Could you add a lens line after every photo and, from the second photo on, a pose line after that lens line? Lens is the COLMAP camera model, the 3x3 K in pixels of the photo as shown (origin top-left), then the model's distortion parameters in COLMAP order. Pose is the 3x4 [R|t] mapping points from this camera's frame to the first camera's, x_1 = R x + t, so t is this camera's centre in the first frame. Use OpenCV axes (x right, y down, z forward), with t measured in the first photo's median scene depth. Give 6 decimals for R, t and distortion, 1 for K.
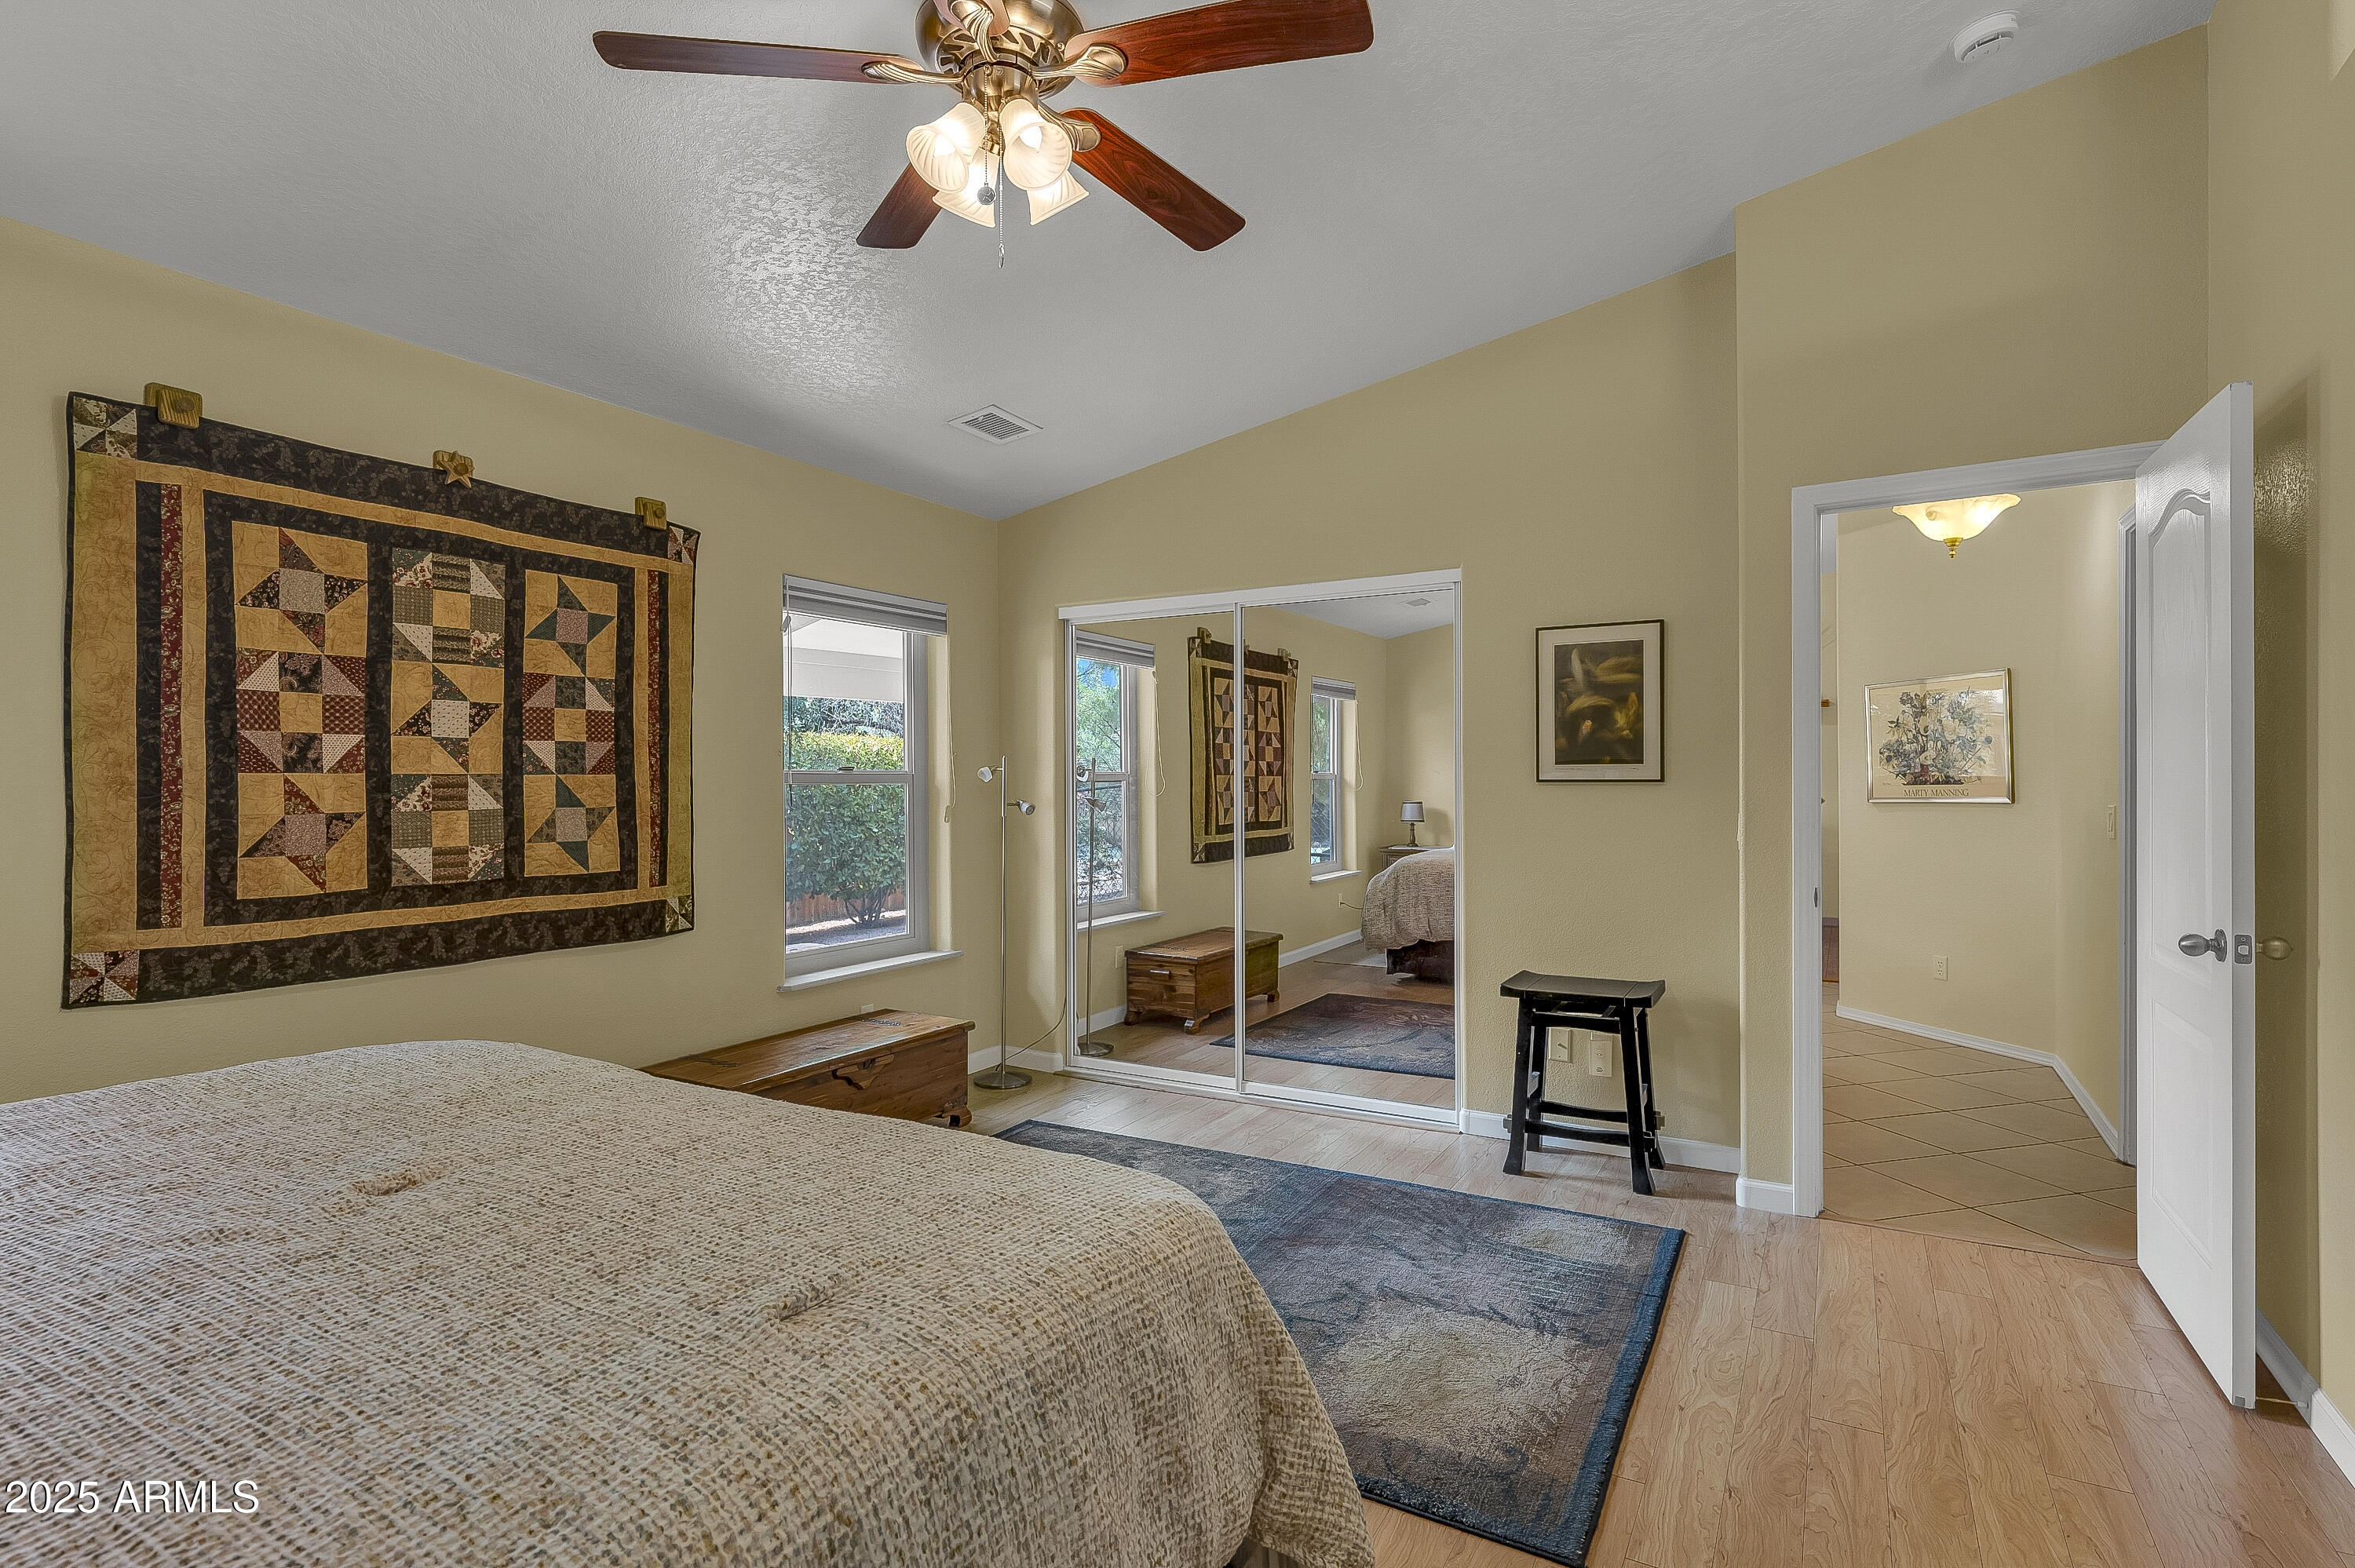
lens RADIAL K [[1217.2, 0, 1180.5], [0, 1217.2, 777.9], [0, 0, 1]] dist [-0.001036, -0.000684]
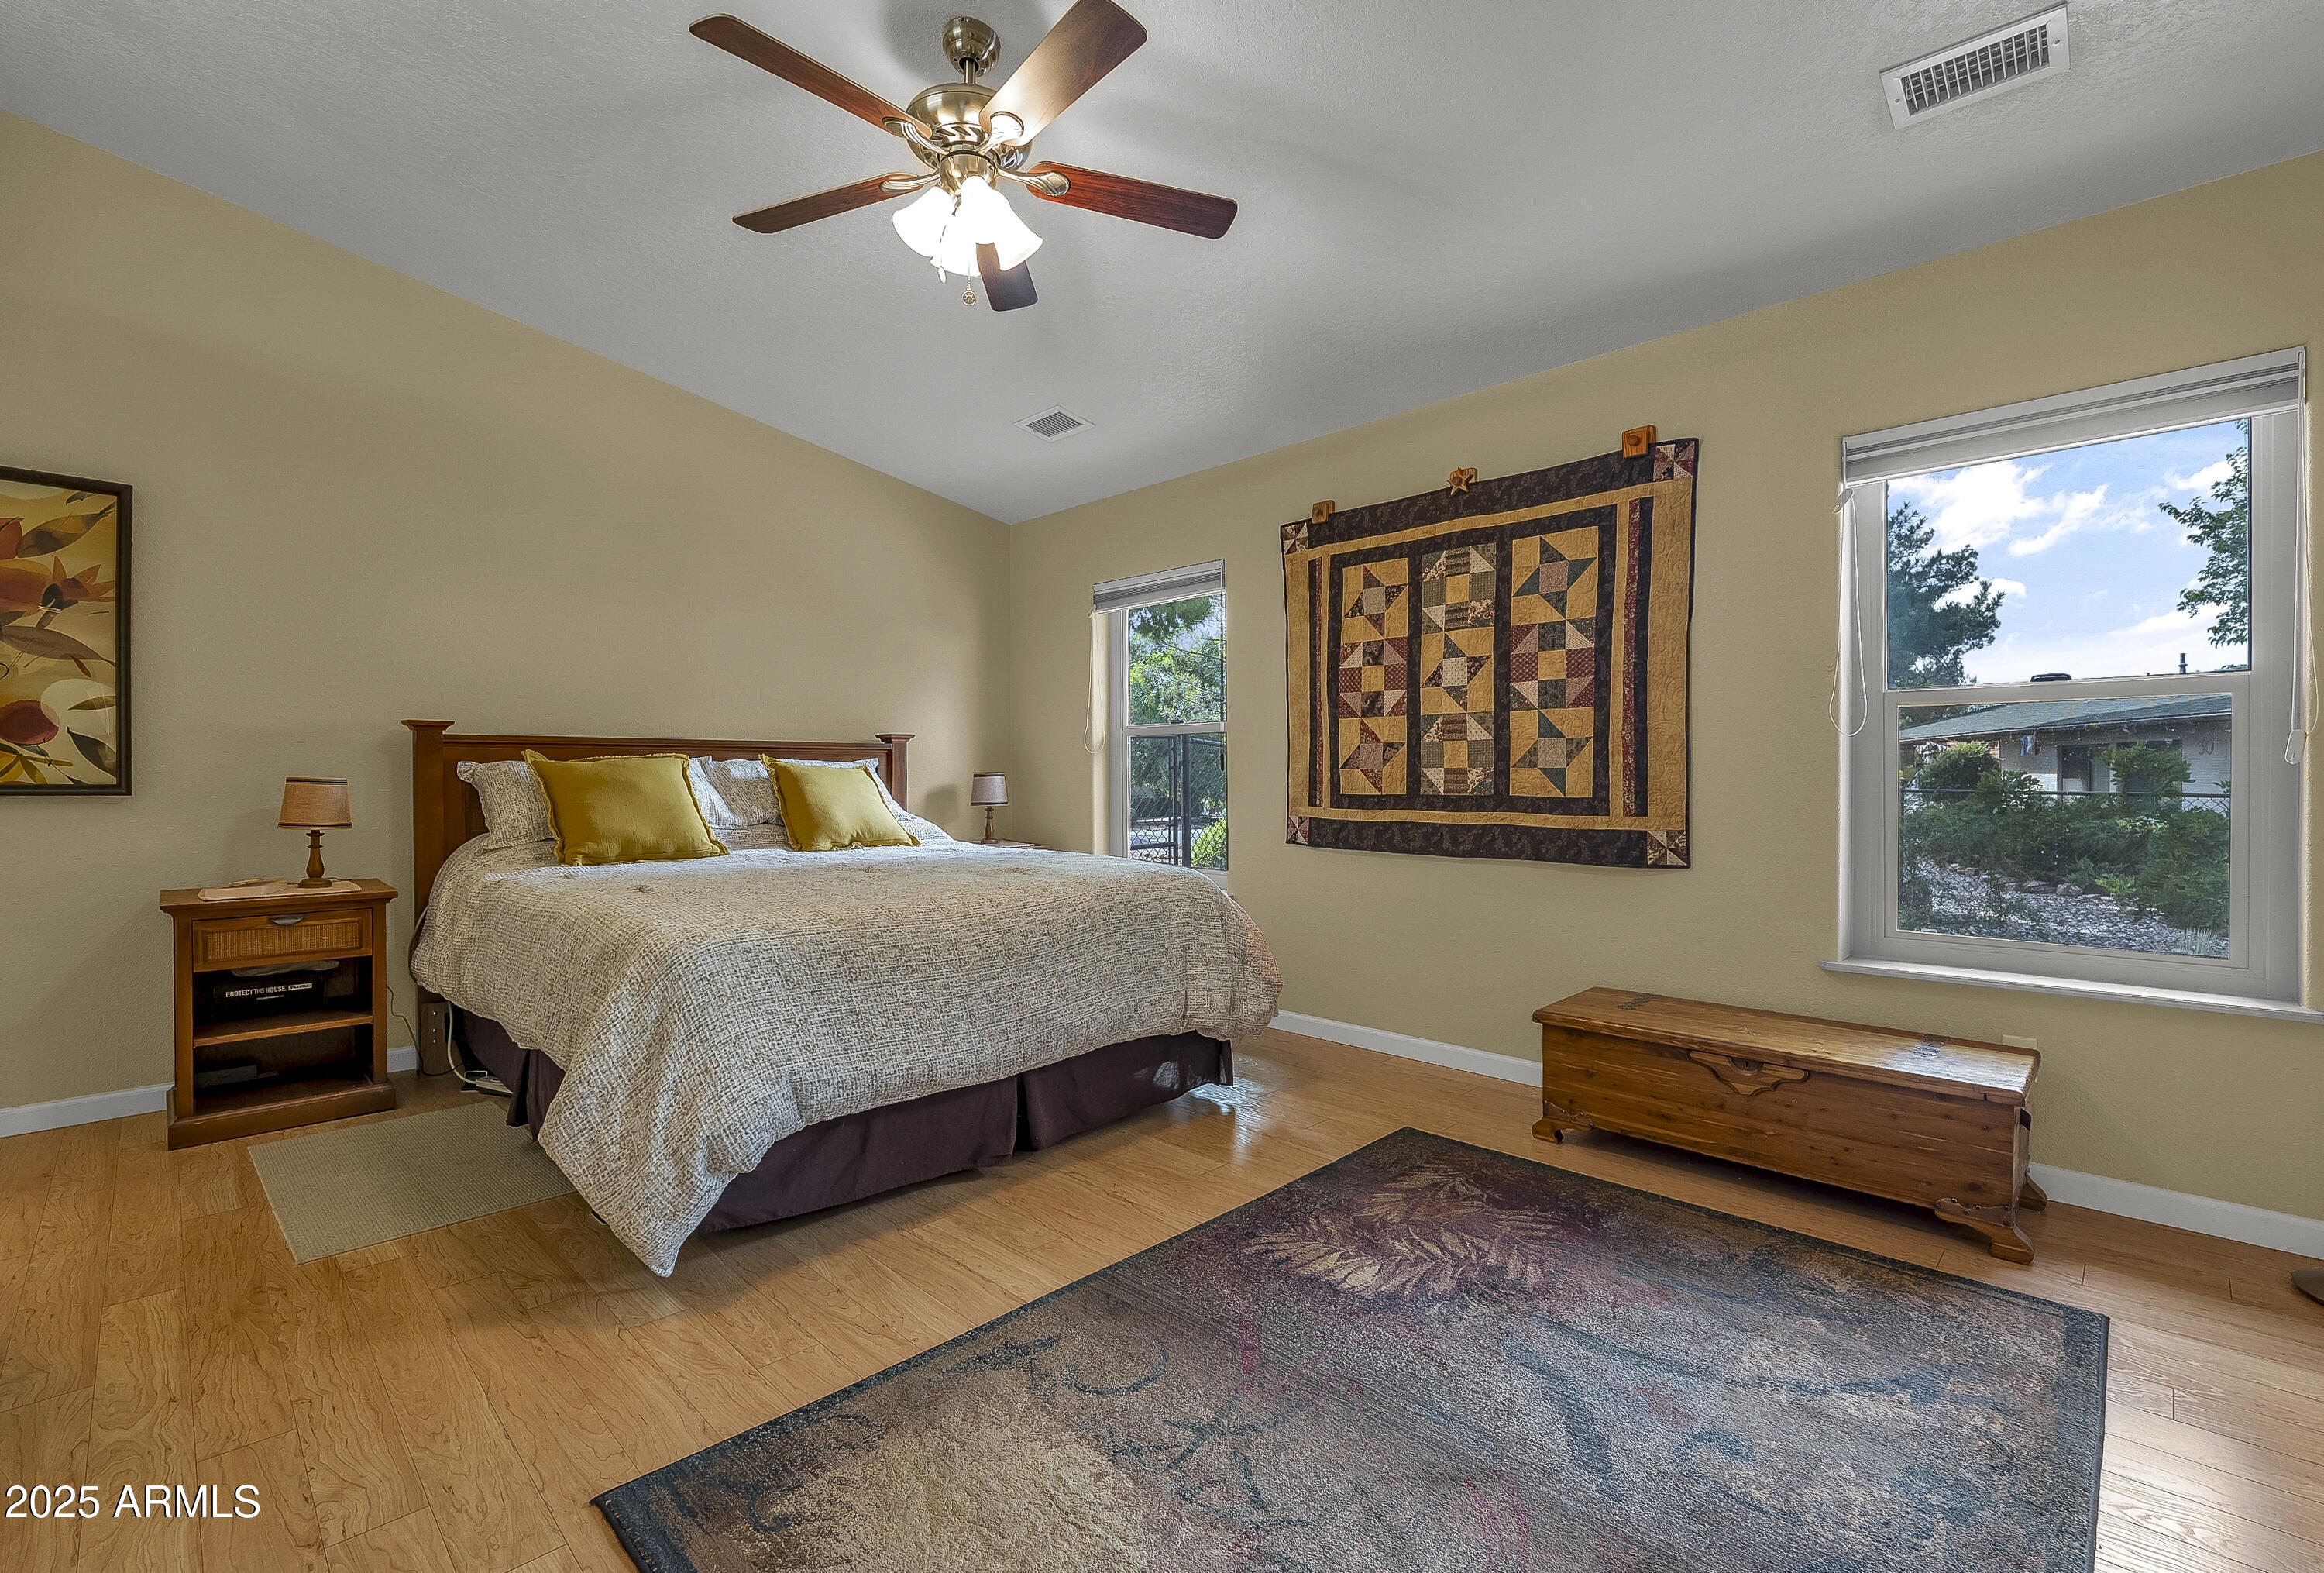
lens RADIAL K [[1003.7, 0, 1109.1], [0, 1003.7, 784.0], [0, 0, 1]] dist [-0.011612, -0.000182]
pose [[-0.305267, 0.015078, -0.952147, 0.581805], [0.004973, 0.999886, 0.014239, 0.058765], [0.952254, -0.000389, -0.305308, 1.012429]]
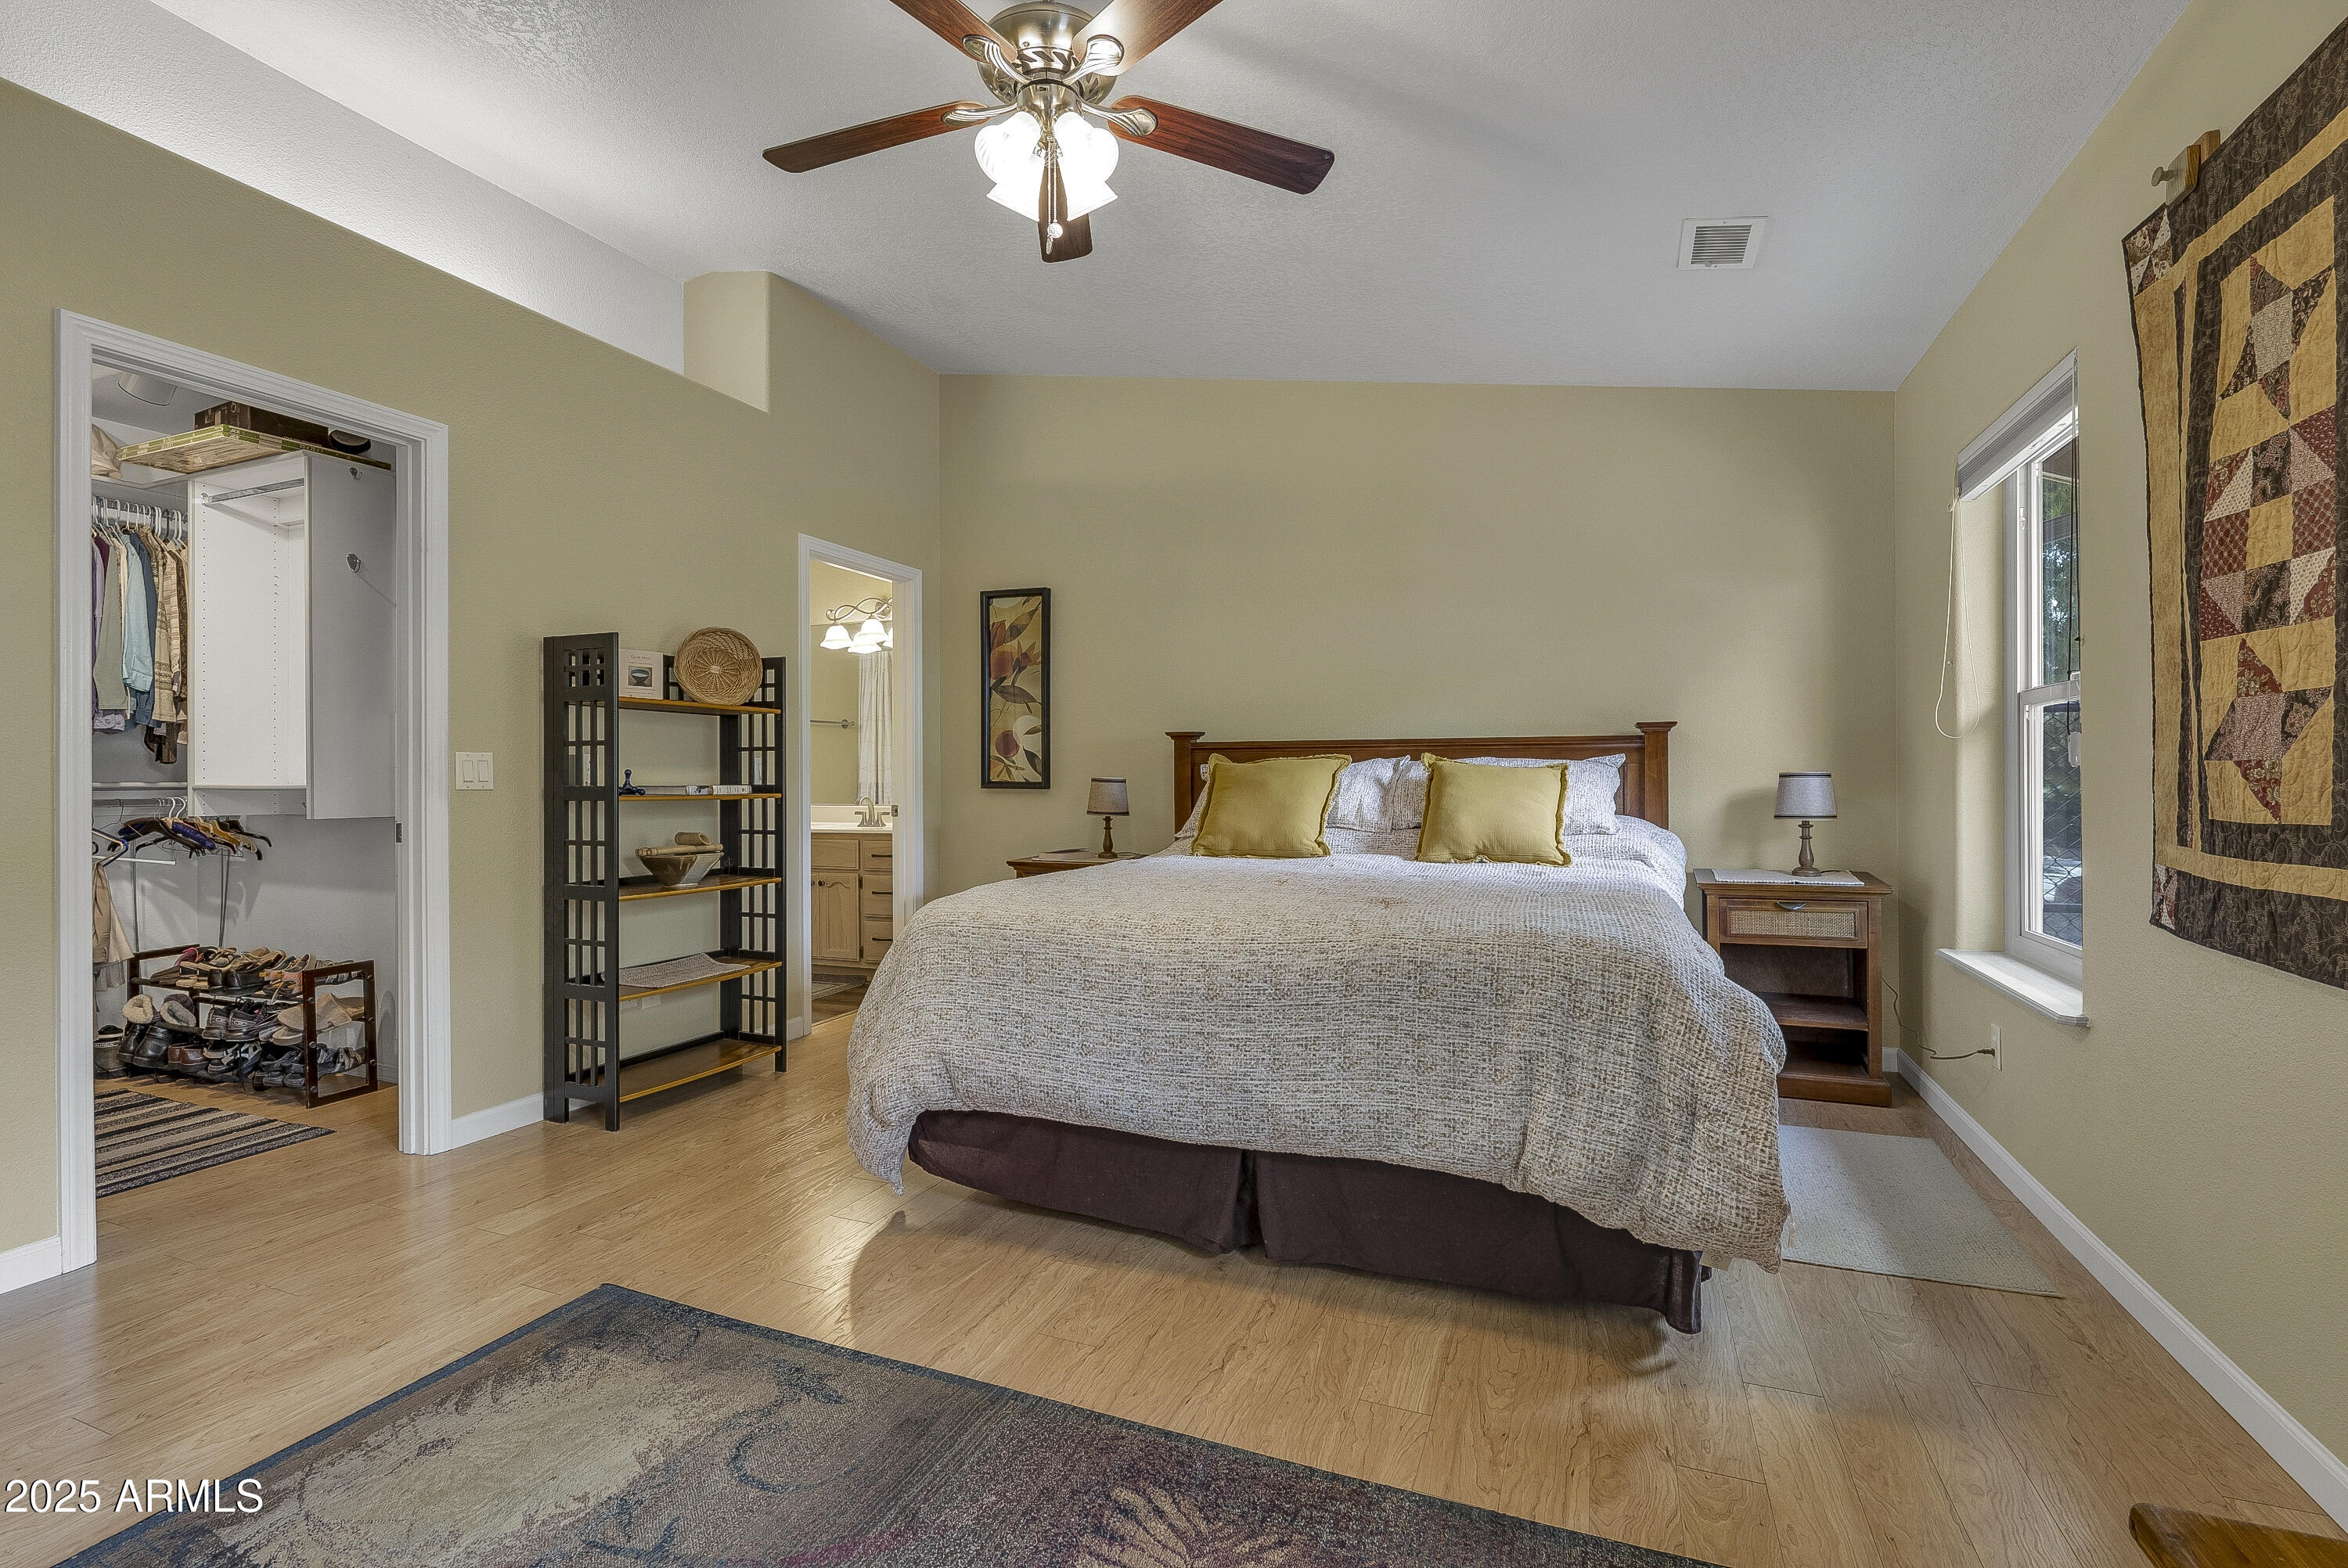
lens RADIAL K [[1013.3, 0, 1157.2], [0, 1013.3, 778.4], [0, 0, 1]] dist [-0.001439, -0.000760]
pose [[-0.992316, 0.008594, -0.123433, -0.084424], [0.008595, 0.999963, 0.000522, 0.063887], [0.123433, -0.000543, -0.992353, 1.366510]]
